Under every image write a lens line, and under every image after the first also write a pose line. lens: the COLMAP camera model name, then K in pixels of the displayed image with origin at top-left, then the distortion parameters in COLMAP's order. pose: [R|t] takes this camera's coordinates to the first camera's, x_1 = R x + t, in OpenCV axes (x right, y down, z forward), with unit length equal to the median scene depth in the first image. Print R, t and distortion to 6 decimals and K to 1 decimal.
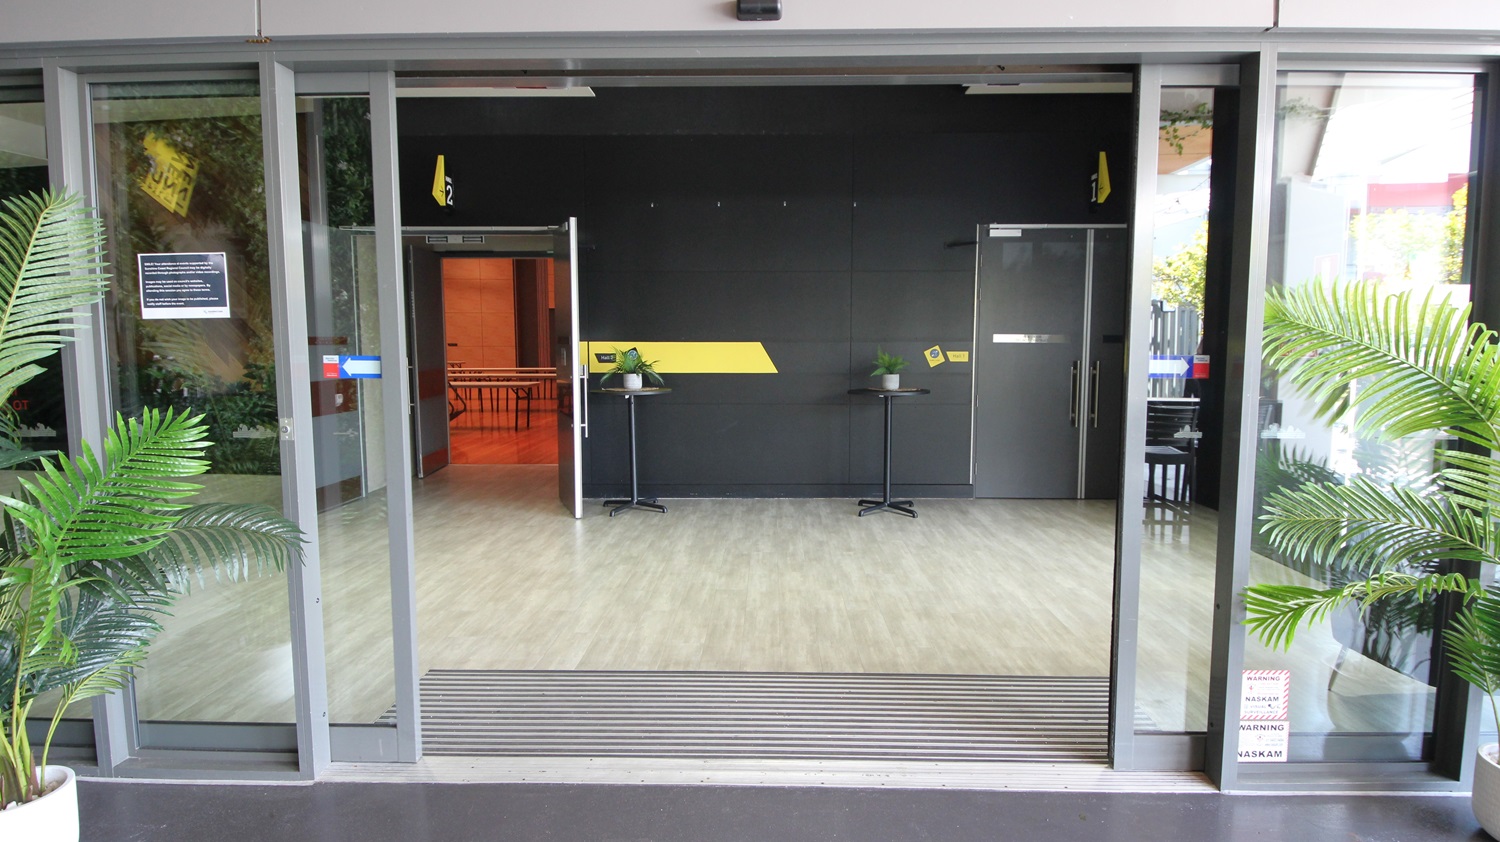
lens RADIAL K [[818.1, 0, 748.9], [0, 818.1, 412.5], [0, 0, 1]] dist [0.024967, -0.040421]
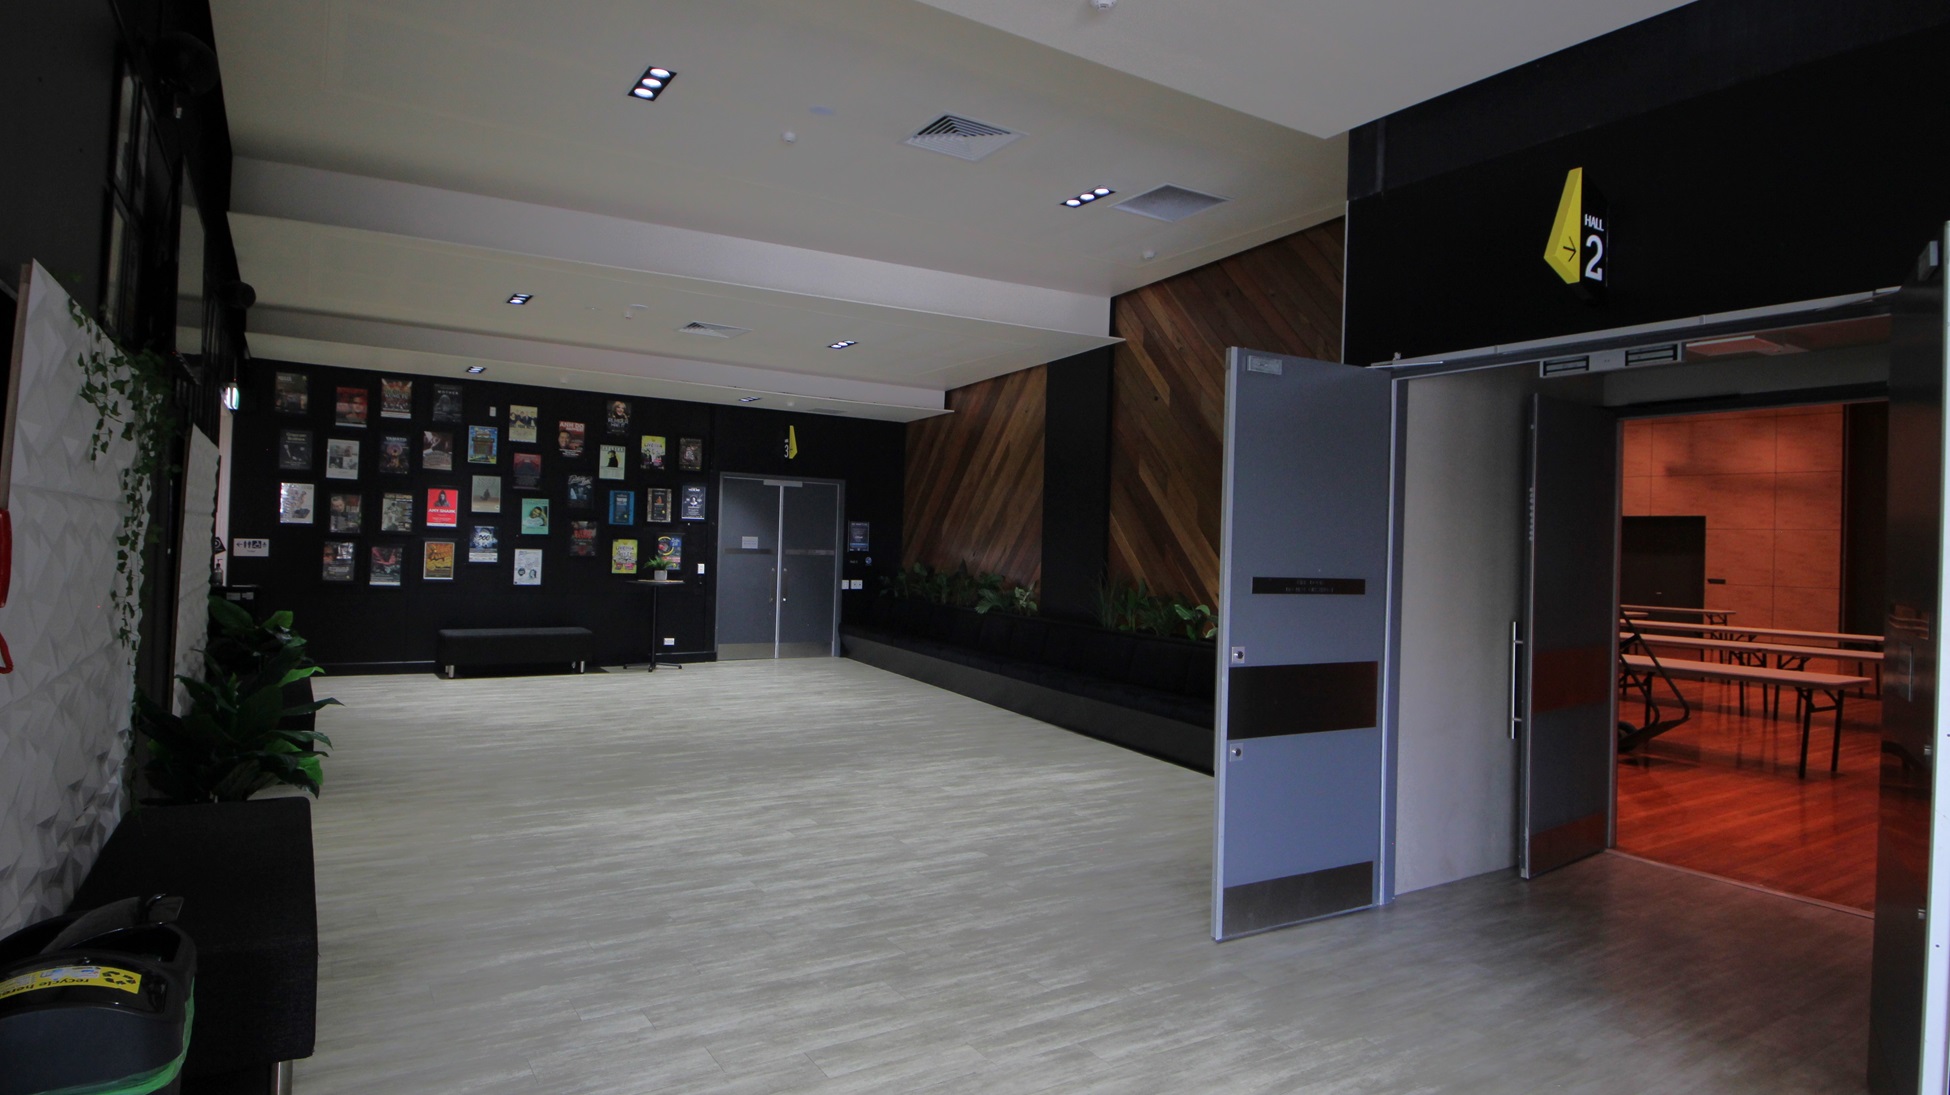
lens RADIAL K [[1063.6, 0, 973.6], [0, 1063.6, 536.4], [0, 0, 1]] dist [0.024967, -0.040421]
pose [[0.564938, 0.012552, -0.825038, -0.134376], [-0.104899, 0.992864, -0.056724, -0.085854], [0.818438, 0.118591, 0.562223, 0.673508]]
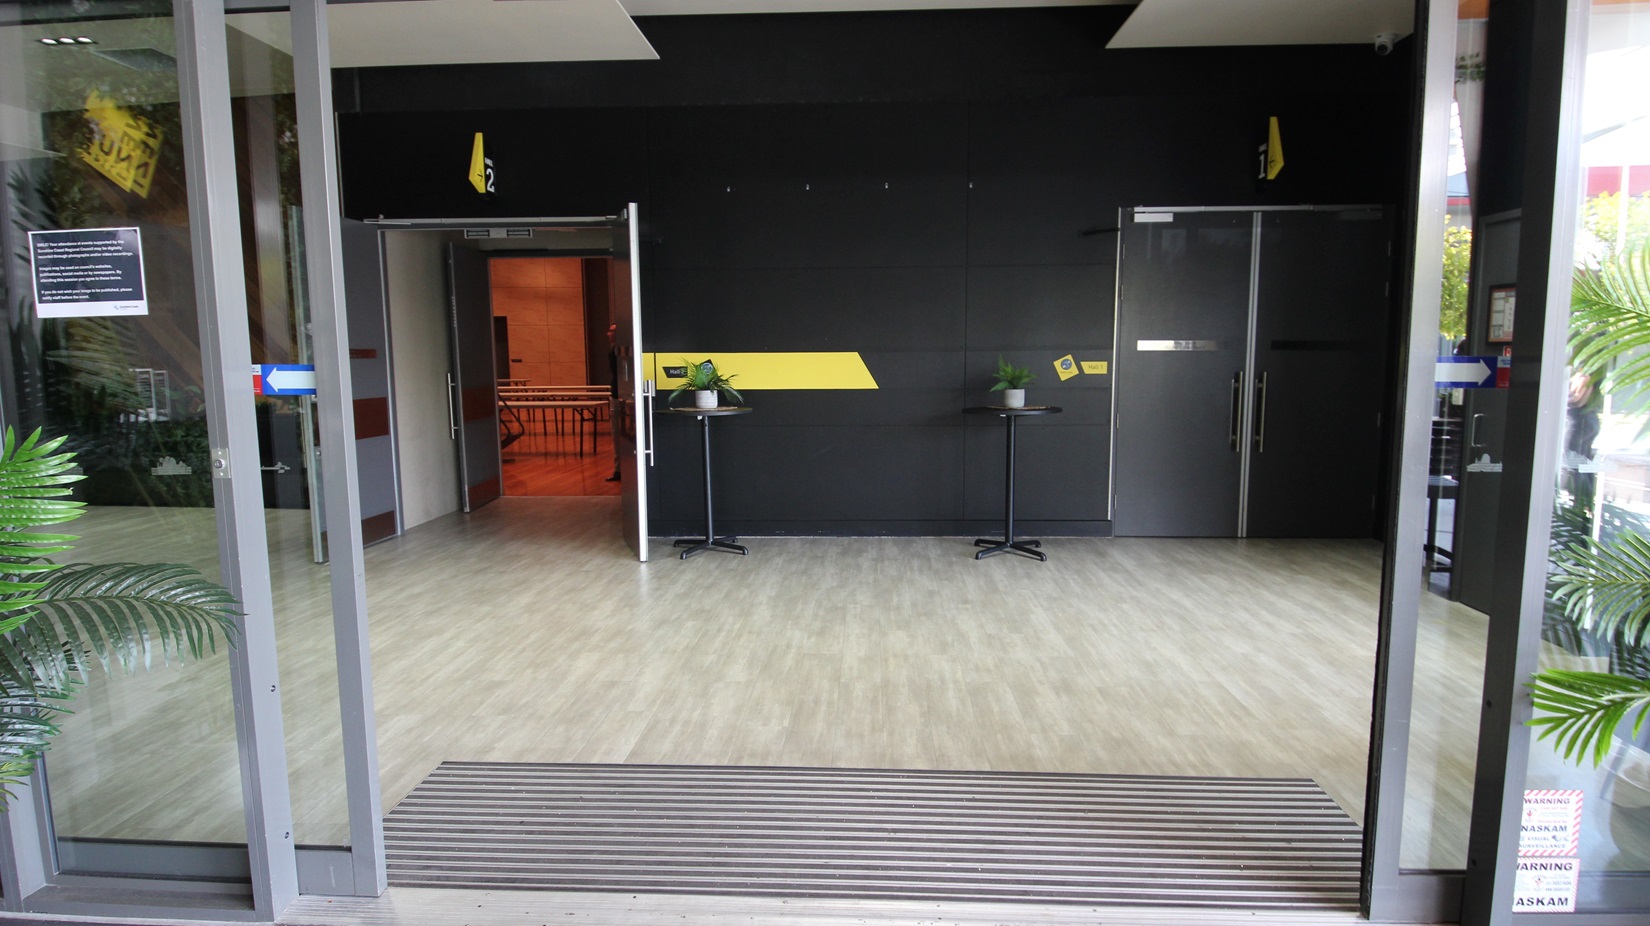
lens RADIAL K [[899.9, 0, 823.8], [0, 899.9, 453.6], [0, 0, 1]] dist [0.024967, -0.040421]
pose [[0.999685, -0.003362, -0.024852, 0.002801], [0.003894, 0.999764, 0.021389, -0.002218], [0.024774, -0.021479, 0.999462, 0.107388]]
